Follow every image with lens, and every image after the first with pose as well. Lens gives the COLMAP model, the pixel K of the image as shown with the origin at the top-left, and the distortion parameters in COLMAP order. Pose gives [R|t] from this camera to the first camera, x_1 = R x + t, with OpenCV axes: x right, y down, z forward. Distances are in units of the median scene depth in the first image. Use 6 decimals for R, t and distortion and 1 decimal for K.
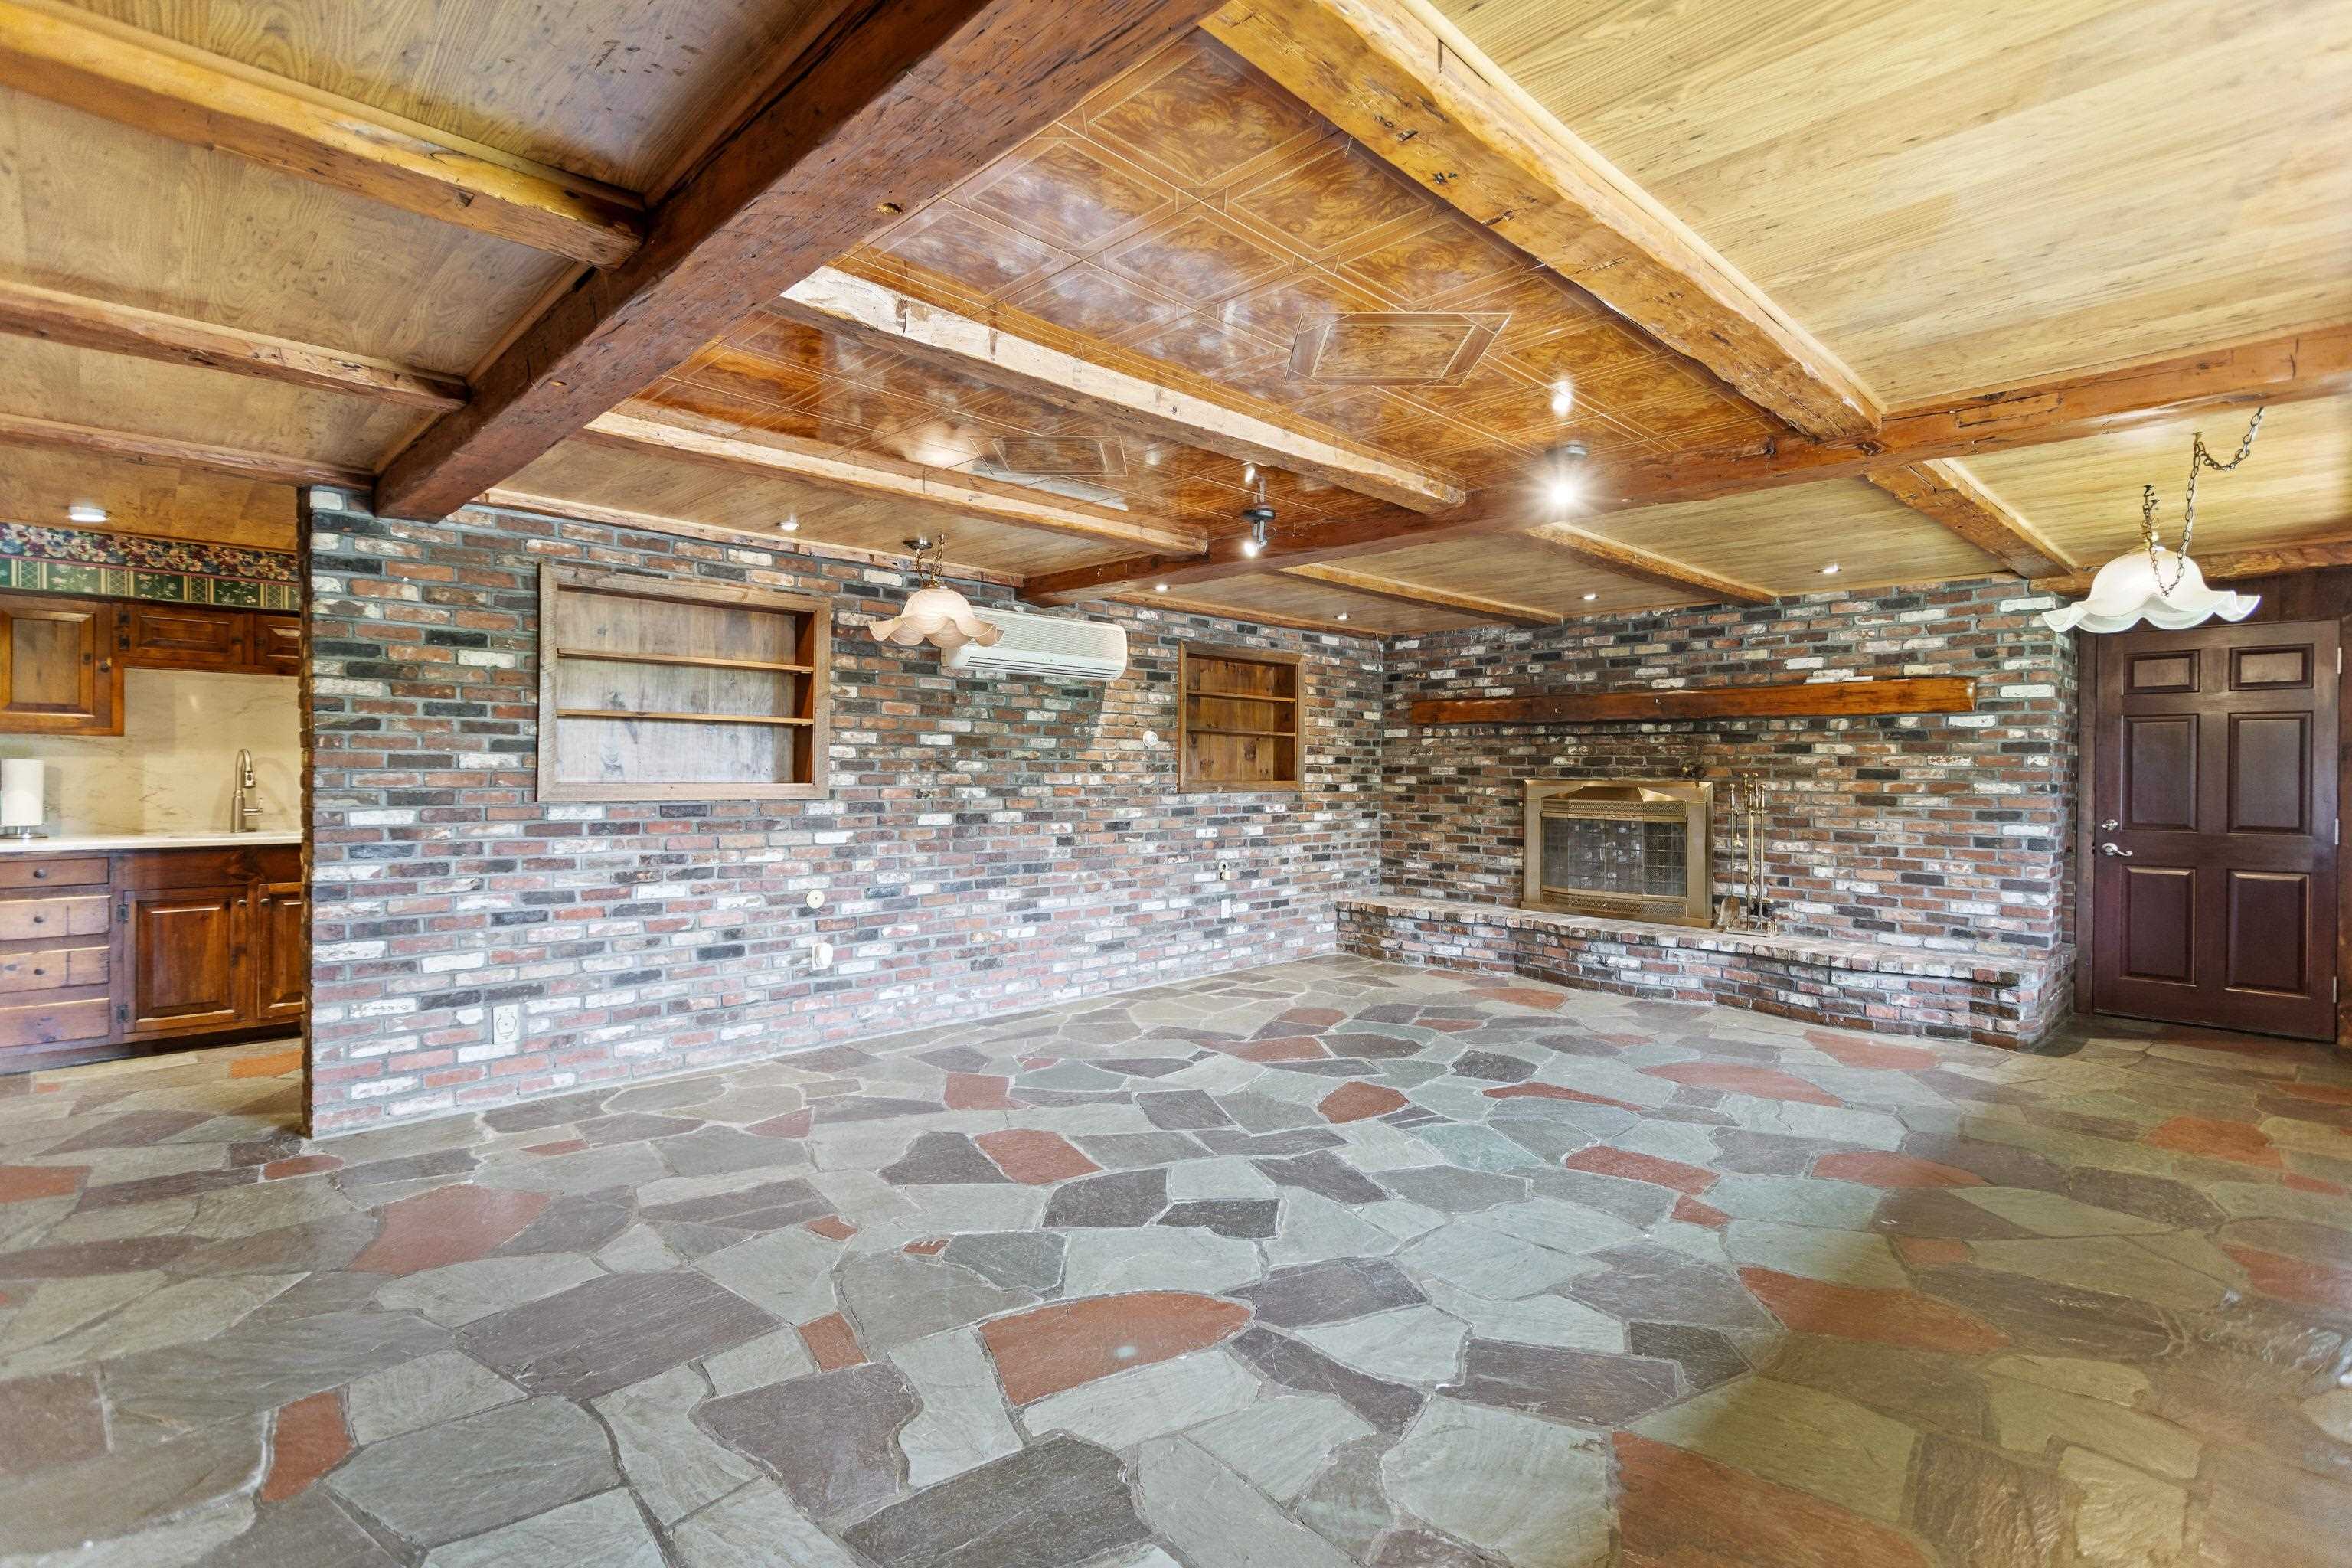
lens RADIAL K [[1106.7, 0, 1189.4], [0, 1106.7, 775.5], [0, 0, 1]] dist [-0.002654, 0.000773]
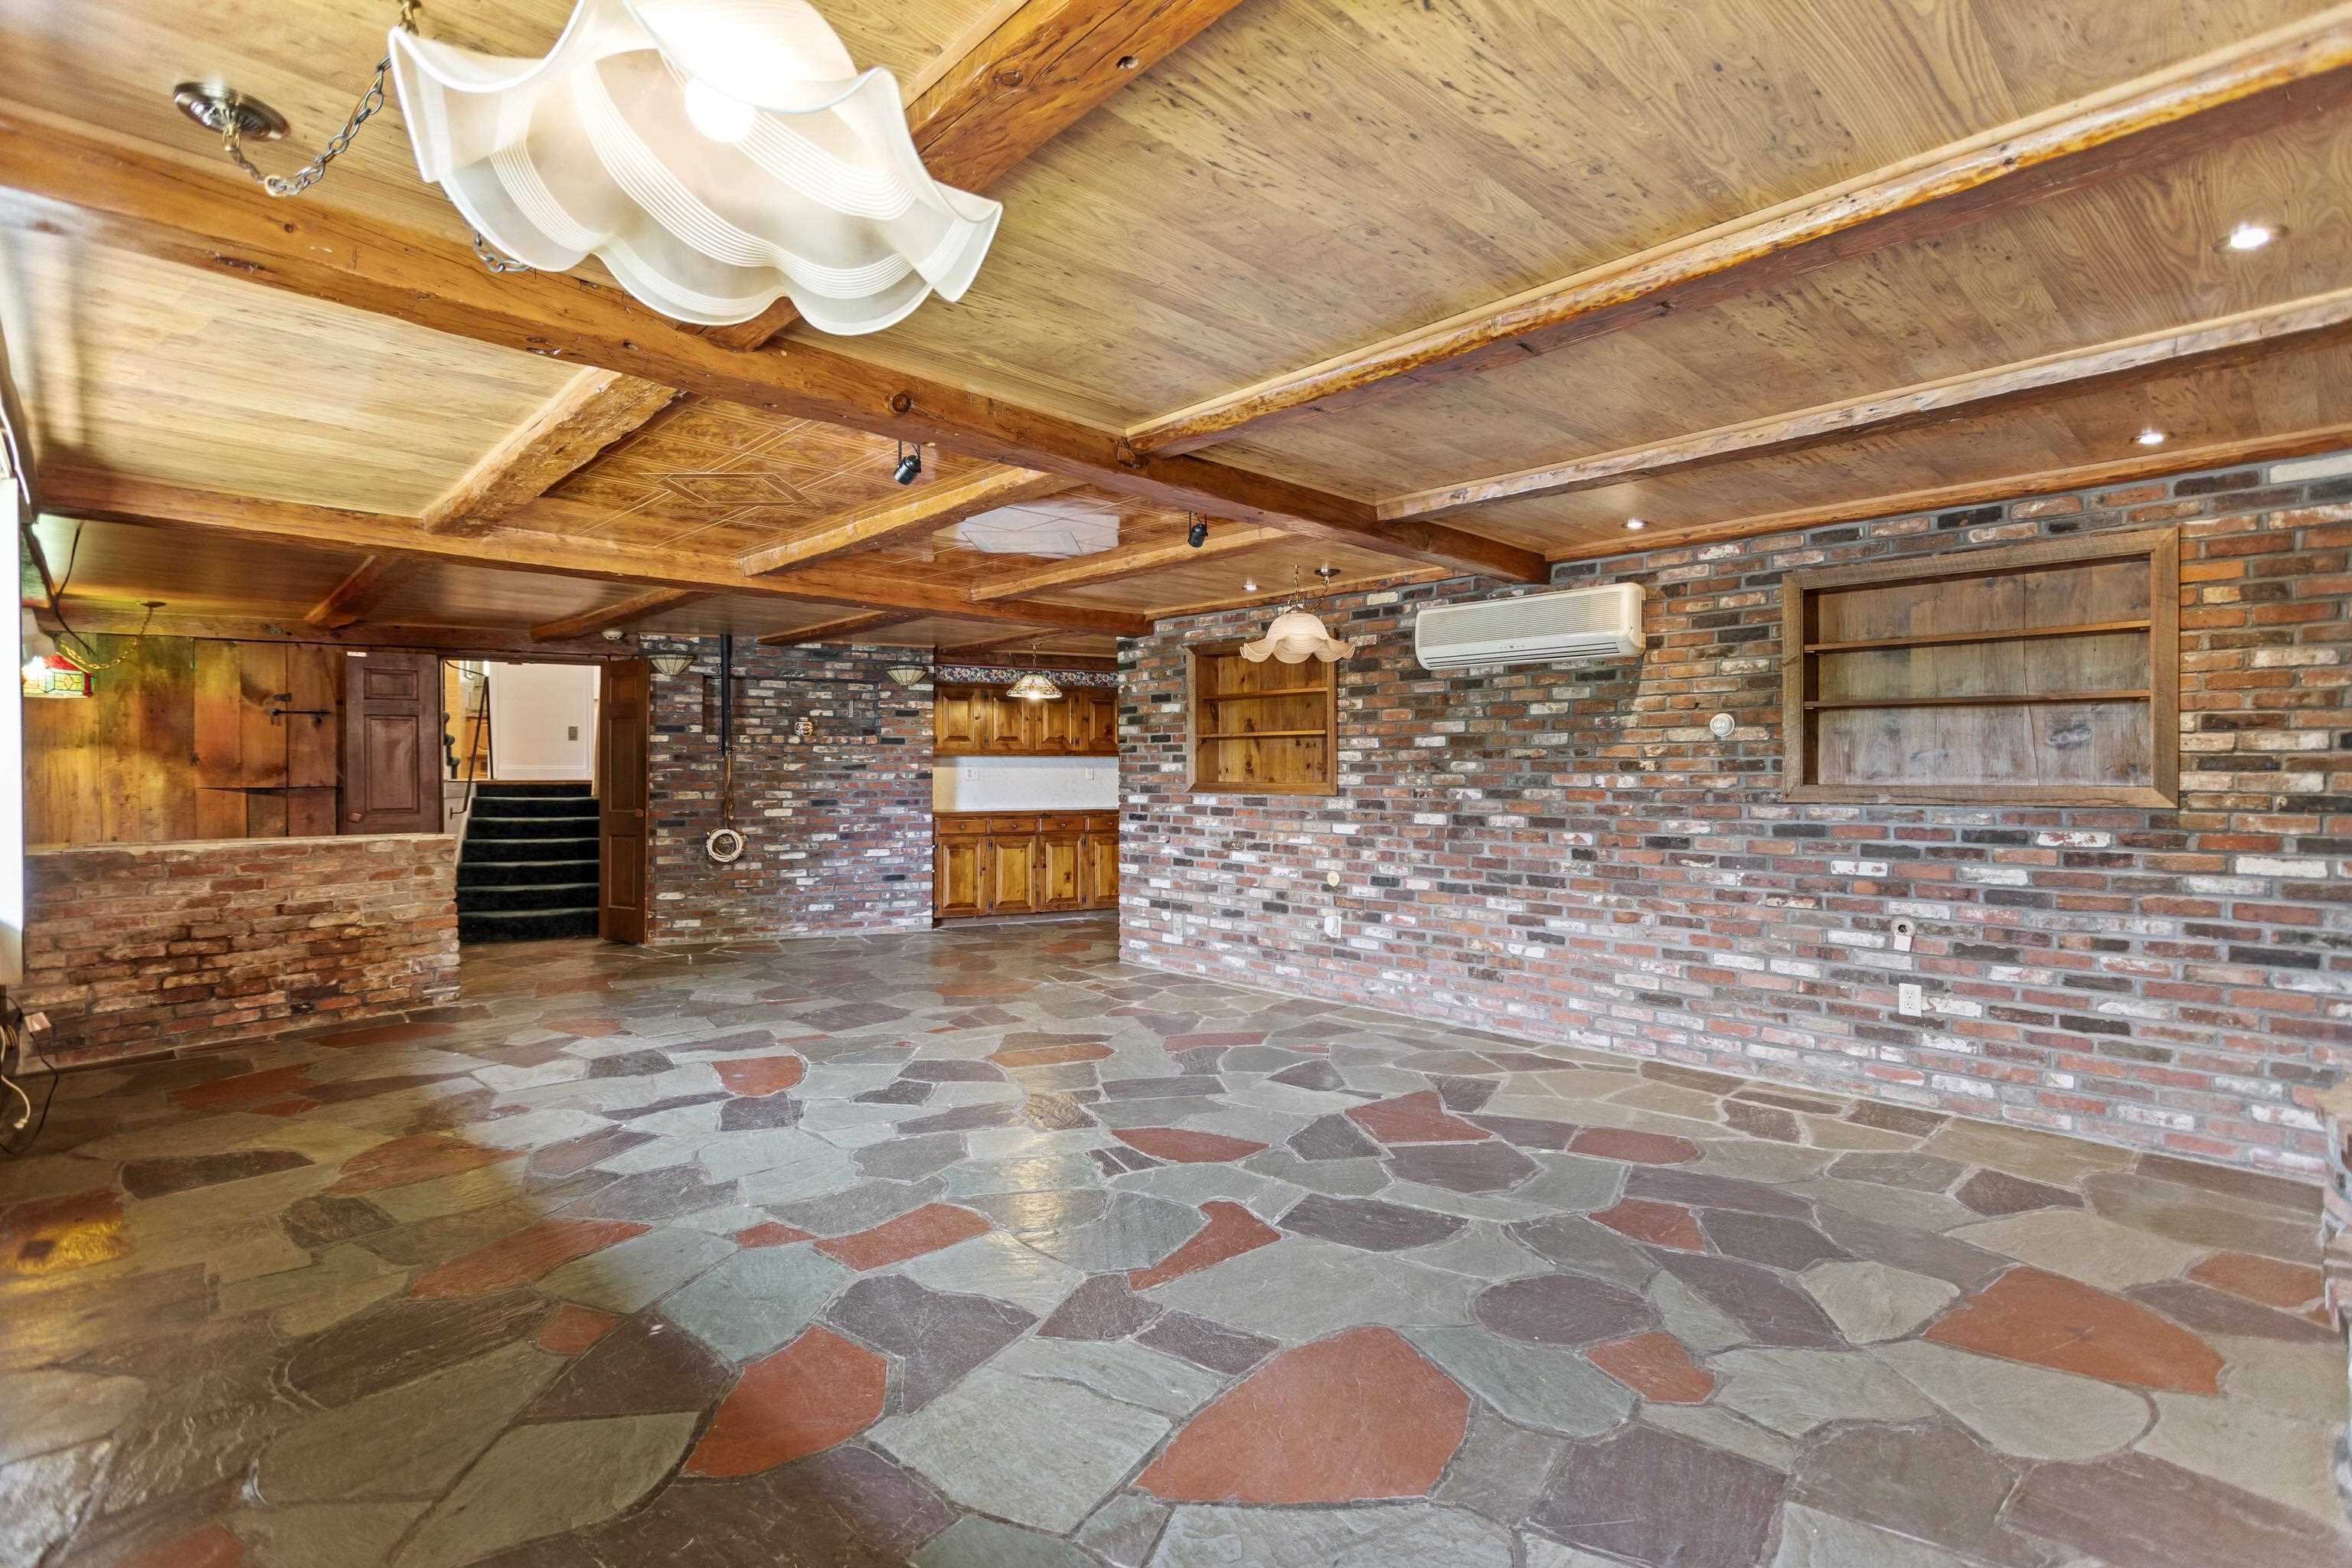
lens RADIAL K [[1106.7, 0, 1185.0], [0, 1106.7, 776.8], [0, 0, 1]] dist [-0.002654, 0.000773]
pose [[-0.011362, -0.002938, -0.999931, 0.898092], [-0.003071, 0.999991, -0.002904, 0.004706], [0.999931, 0.003038, -0.011371, 0.875178]]
